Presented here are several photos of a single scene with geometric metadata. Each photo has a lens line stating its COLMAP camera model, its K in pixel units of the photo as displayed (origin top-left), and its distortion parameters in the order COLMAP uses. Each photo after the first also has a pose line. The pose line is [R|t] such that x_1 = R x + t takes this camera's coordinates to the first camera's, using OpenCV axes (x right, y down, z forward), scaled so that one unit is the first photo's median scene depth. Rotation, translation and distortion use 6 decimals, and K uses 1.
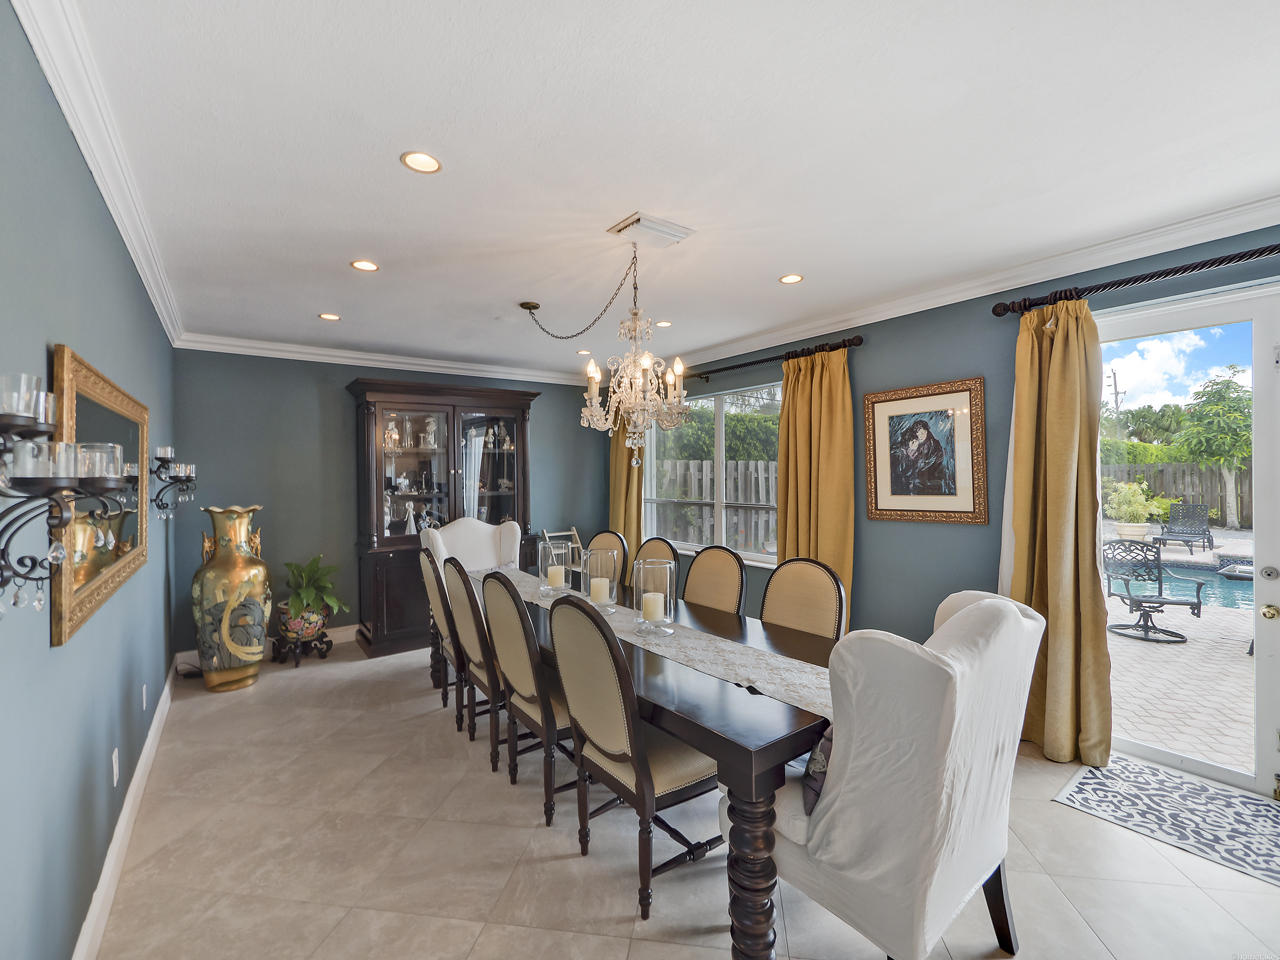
lens RADIAL K [[548.7, 0, 639.7], [0, 548.7, 476.3], [0, 0, 1]] dist [-0.002521, 0.000128]
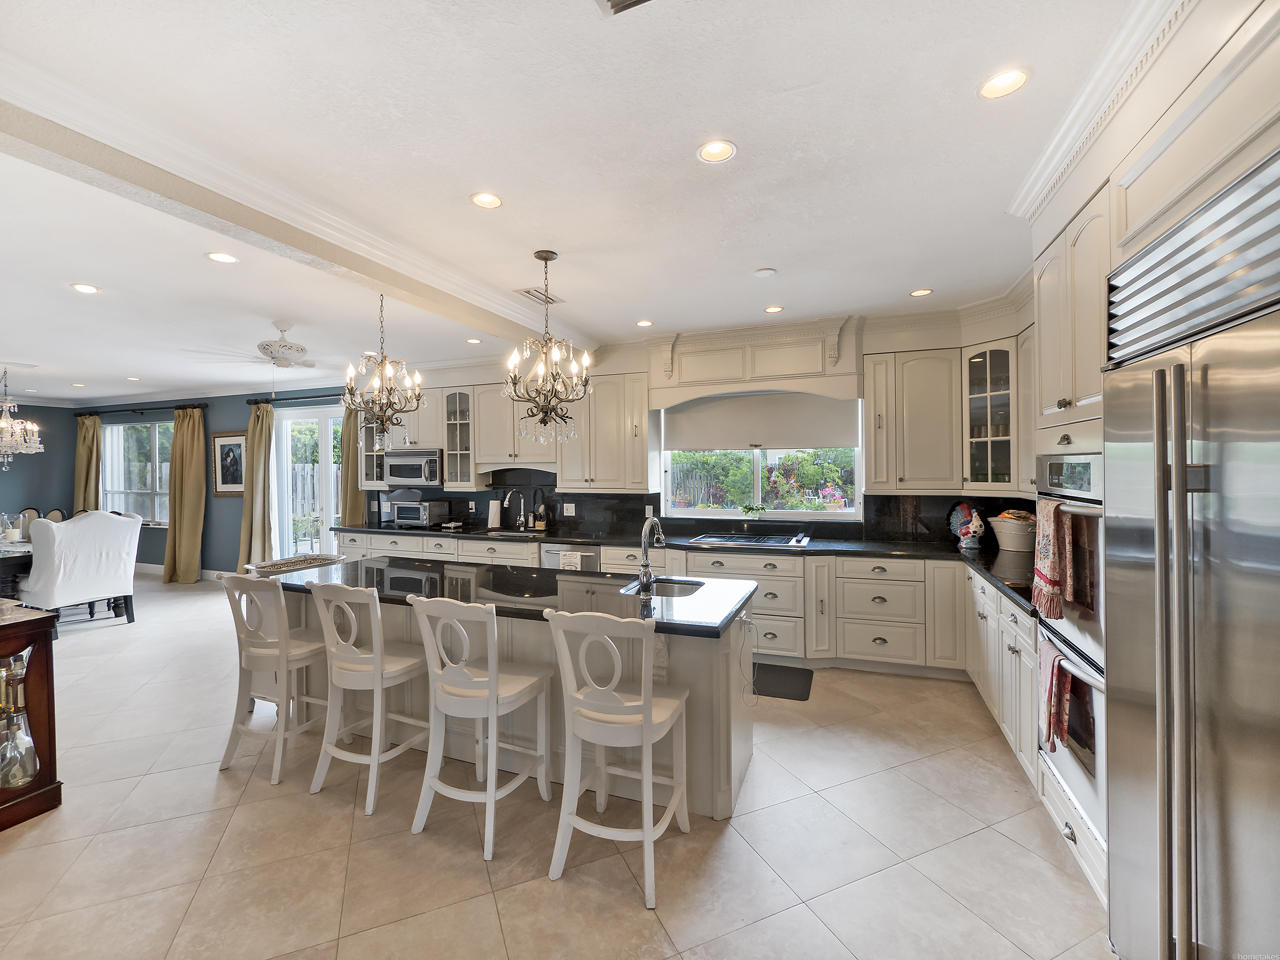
lens RADIAL K [[548.7, 0, 644.2], [0, 548.7, 472.1], [0, 0, 1]] dist [-0.002521, 0.000128]
pose [[0.845024, 0.014605, 0.534529, 0.701414], [-0.006958, 0.999843, -0.016319, 0.011665], [-0.534684, 0.010071, 0.844992, -1.519319]]
